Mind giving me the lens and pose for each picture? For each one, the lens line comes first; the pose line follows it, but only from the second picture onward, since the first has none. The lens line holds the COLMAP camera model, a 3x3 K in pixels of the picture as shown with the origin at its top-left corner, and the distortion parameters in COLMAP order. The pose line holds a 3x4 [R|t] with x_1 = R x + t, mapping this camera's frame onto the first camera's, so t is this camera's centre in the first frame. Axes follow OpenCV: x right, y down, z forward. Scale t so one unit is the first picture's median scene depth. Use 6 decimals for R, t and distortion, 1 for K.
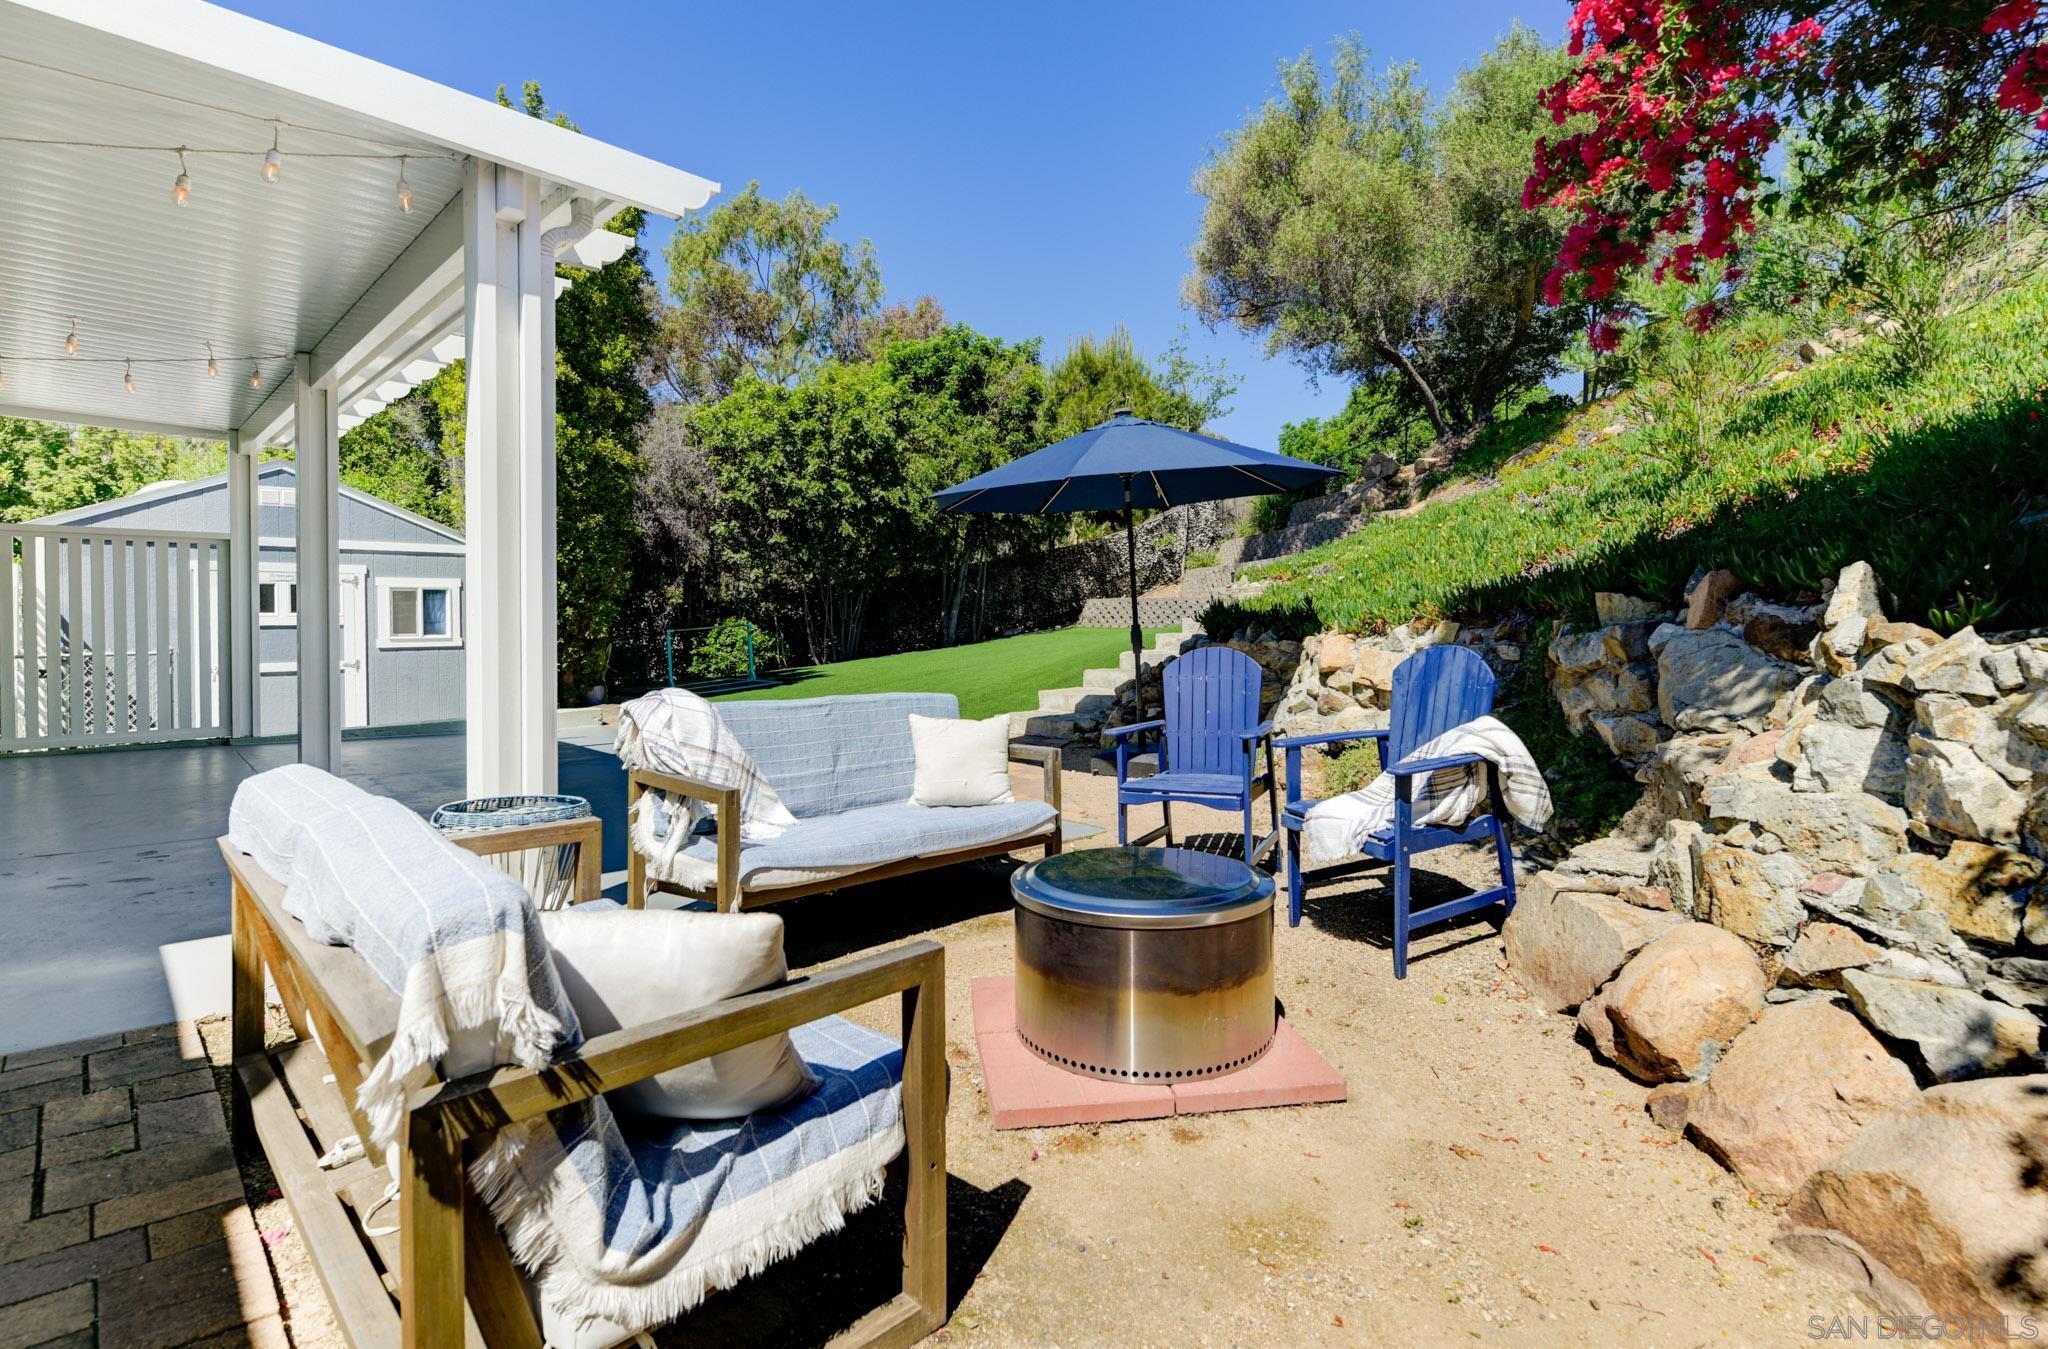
lens RADIAL K [[934.2, 0, 985.7], [0, 934.2, 636.8], [0, 0, 1]] dist [0.004035, -0.006781]
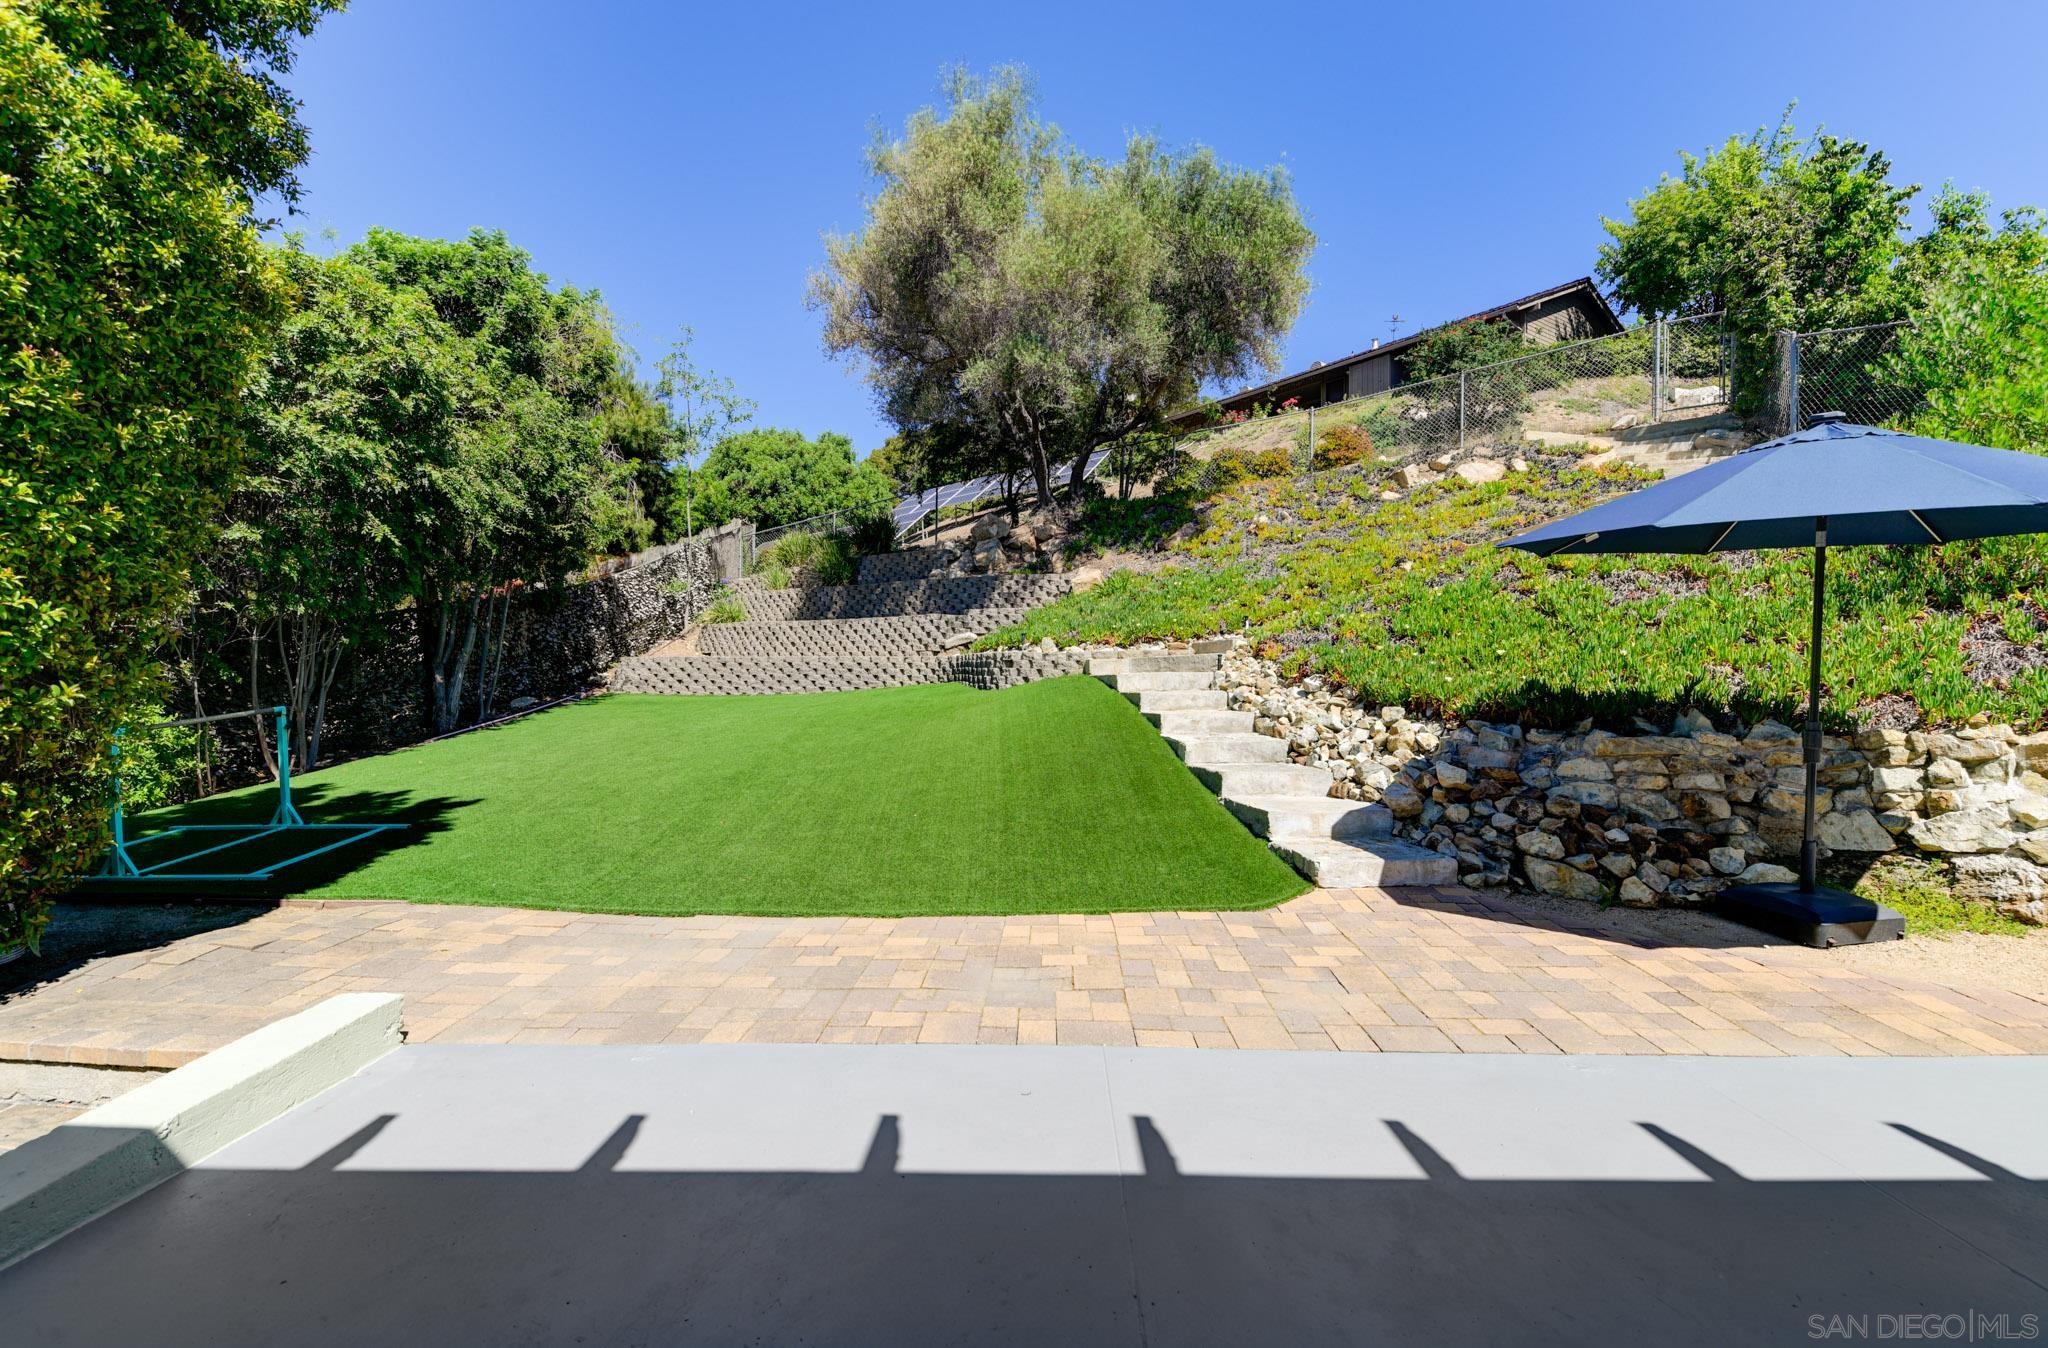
lens RADIAL K [[934.2, 0, 1021.0], [0, 934.2, 670.1], [0, 0, 1]] dist [0.004035, -0.006781]
pose [[0.704916, 0.005983, 0.709266, -0.272101], [0.011151, 0.999747, -0.019516, -0.015934], [-0.709204, 0.021666, 0.704671, 0.338399]]
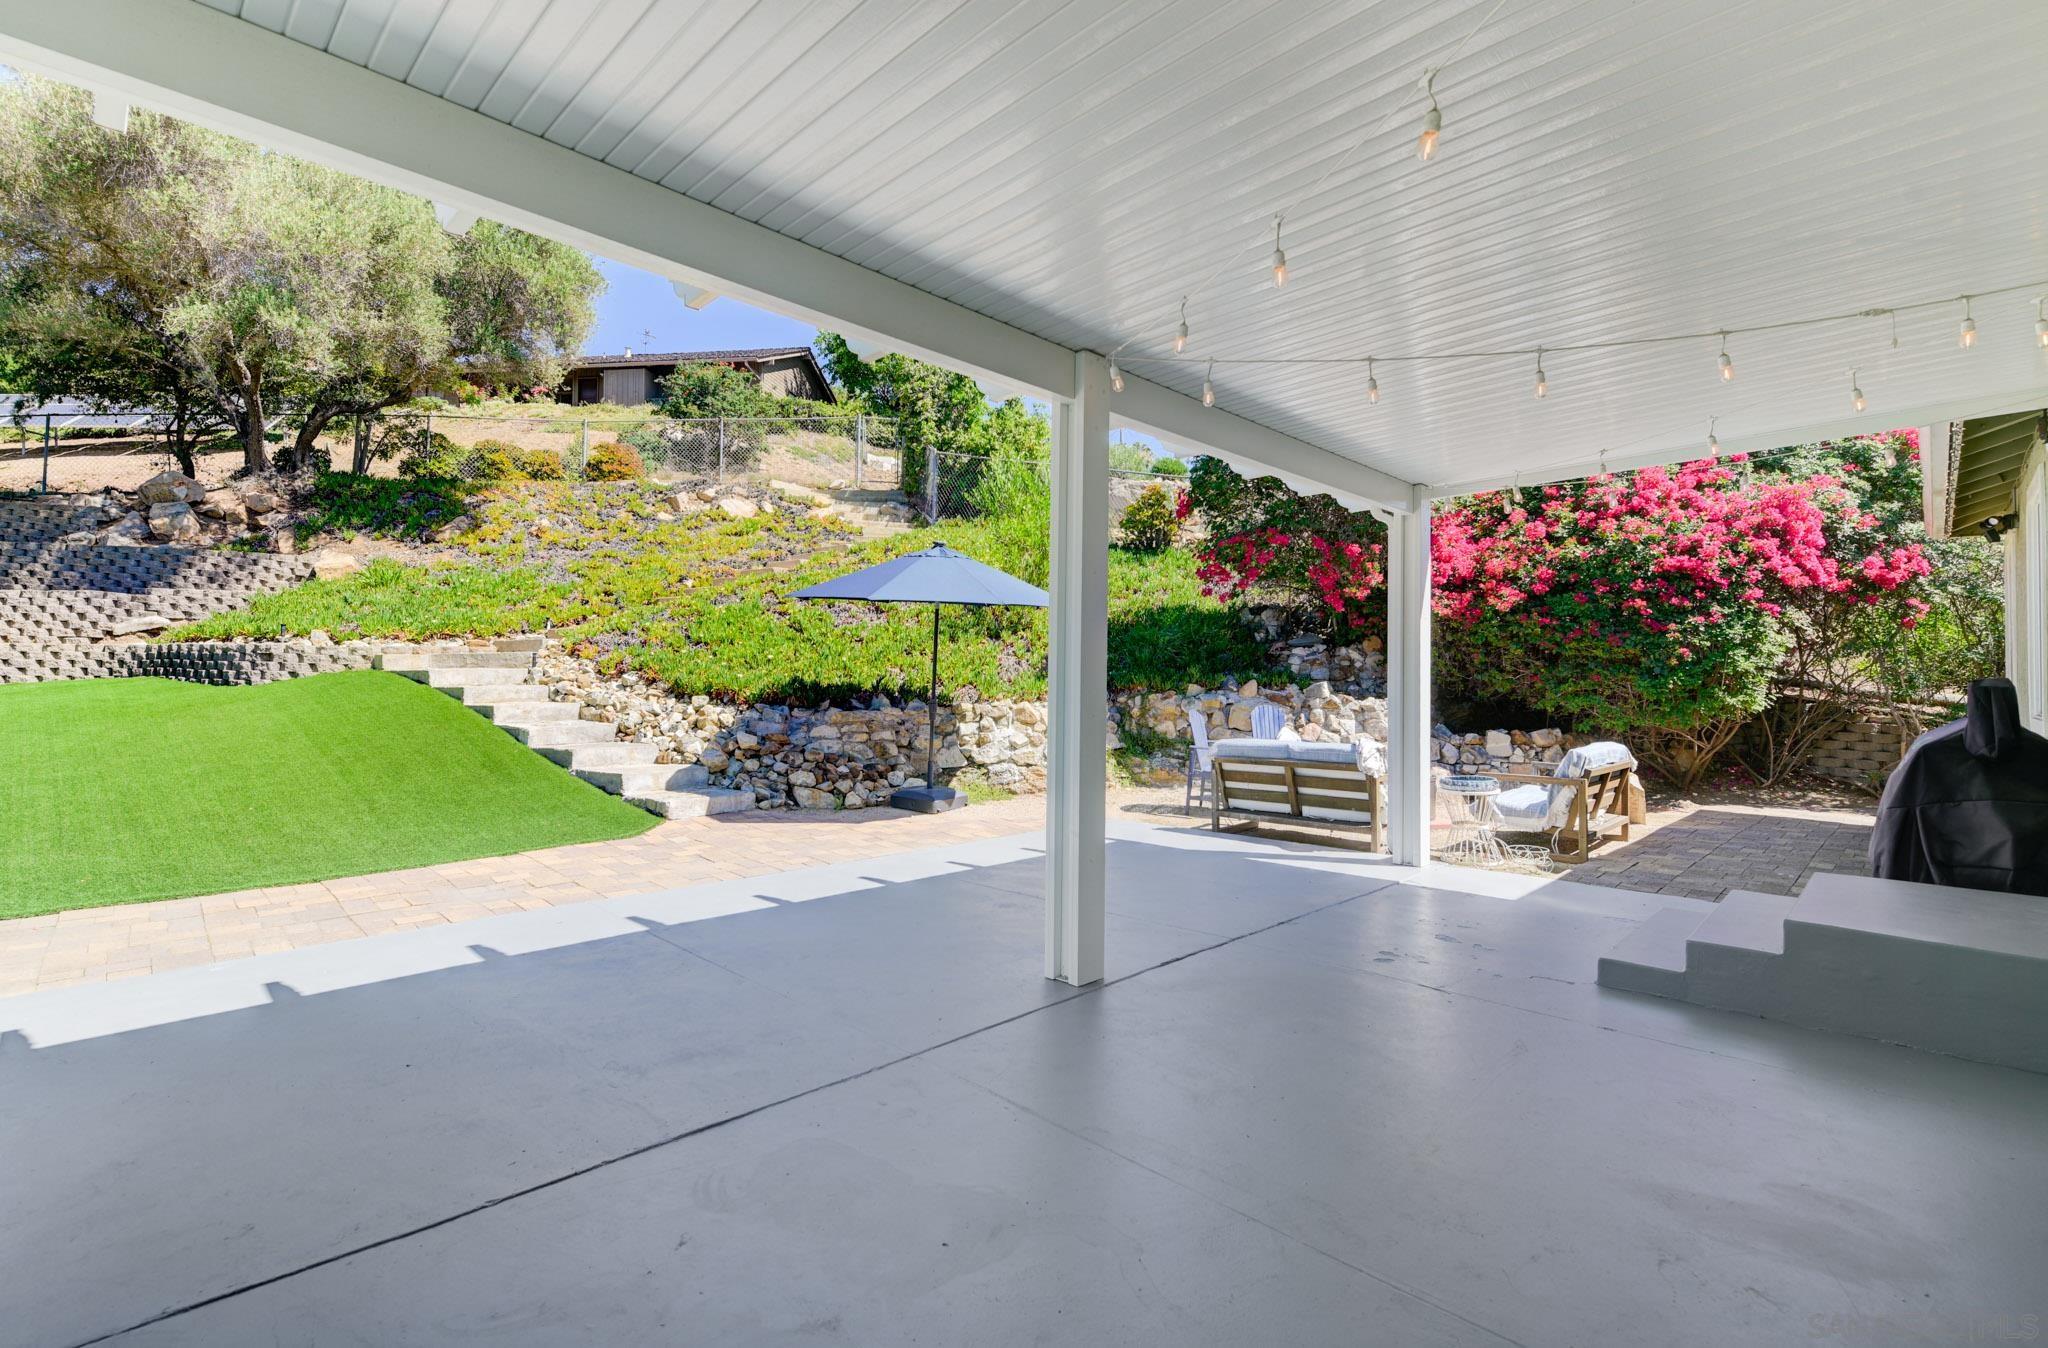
lens RADIAL K [[934.2, 0, 1035.6], [0, 934.2, 665.4], [0, 0, 1]] dist [0.004035, -0.006781]
pose [[-0.012069, 0.008753, 0.999889, -0.433312], [0.011440, 0.999897, -0.008615, -0.017180], [-0.999862, 0.011335, -0.012168, 0.316521]]
